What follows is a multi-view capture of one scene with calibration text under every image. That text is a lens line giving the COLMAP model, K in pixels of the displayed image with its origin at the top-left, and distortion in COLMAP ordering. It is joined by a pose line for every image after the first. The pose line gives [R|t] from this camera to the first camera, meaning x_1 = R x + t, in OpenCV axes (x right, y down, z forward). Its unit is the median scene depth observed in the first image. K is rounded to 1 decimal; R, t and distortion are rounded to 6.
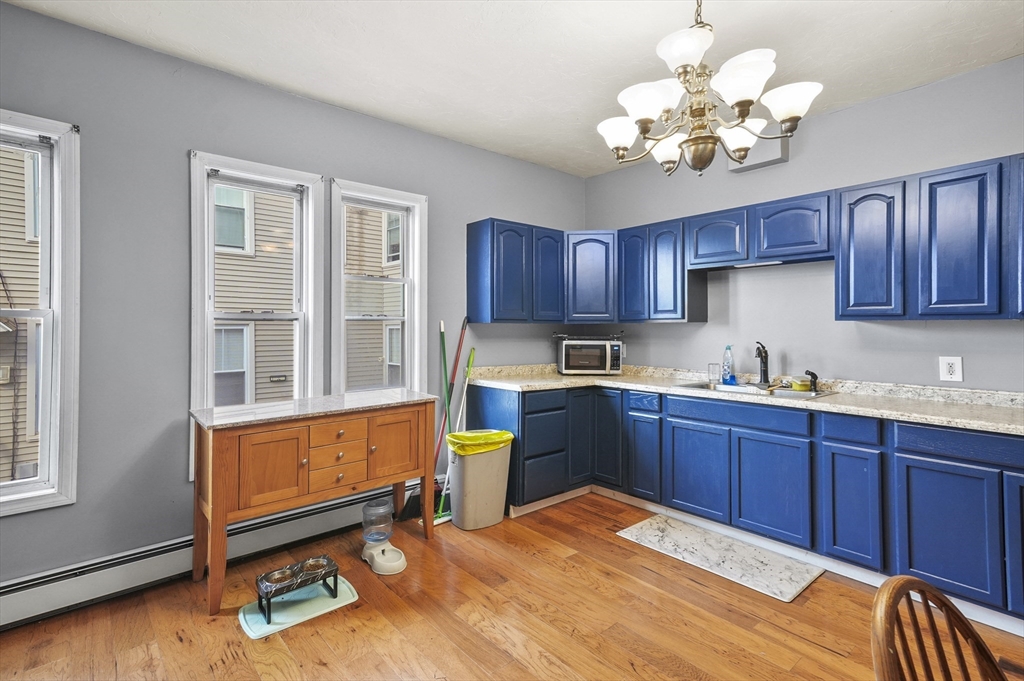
lens RADIAL K [[489.3, 0, 511.7], [0, 489.3, 322.3], [0, 0, 1]] dist [0.017401, 0.001341]
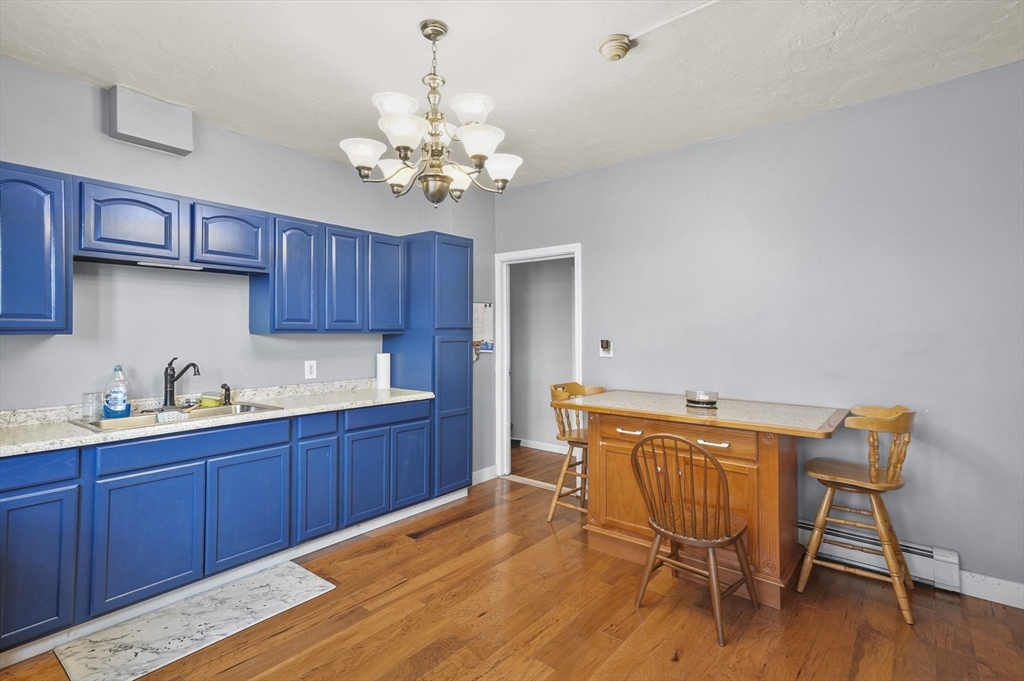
lens RADIAL K [[489.3, 0, 511.7], [0, 489.3, 322.3], [0, 0, 1]] dist [0.017401, 0.001341]
pose [[-0.173878, 0.024131, 0.984471, -0.517568], [-0.007150, 0.999642, -0.025766, -0.004309], [-0.984741, -0.011519, -0.173644, 0.677624]]
